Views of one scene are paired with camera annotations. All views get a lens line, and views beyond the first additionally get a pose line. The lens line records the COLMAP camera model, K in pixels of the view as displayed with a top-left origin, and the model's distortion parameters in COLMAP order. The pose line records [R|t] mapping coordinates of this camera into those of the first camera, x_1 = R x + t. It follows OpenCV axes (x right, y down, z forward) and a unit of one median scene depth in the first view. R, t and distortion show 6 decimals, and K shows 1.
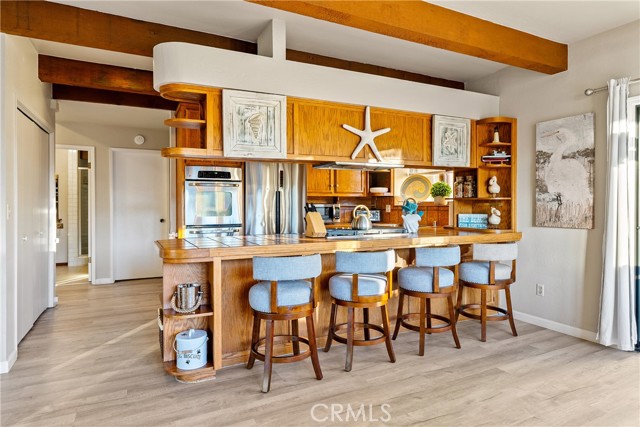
lens RADIAL K [[378.0, 0, 316.9], [0, 378.0, 208.9], [0, 0, 1]] dist [-0.035677, -0.003530]
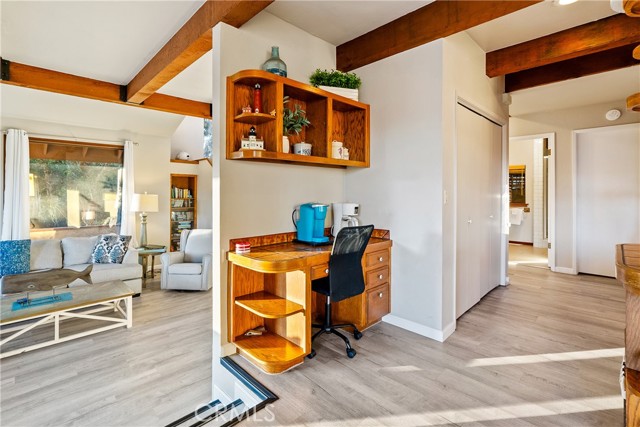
lens RADIAL K [[296.3, 0, 322.0], [0, 296.3, 193.5], [0, 0, 1]] dist [-0.005171, 0.001592]
pose [[0.321819, 0.001524, -0.946800, -0.068809], [-0.004160, 0.999991, 0.000196, -0.001880], [0.946792, 0.003876, 0.321823, 0.217555]]
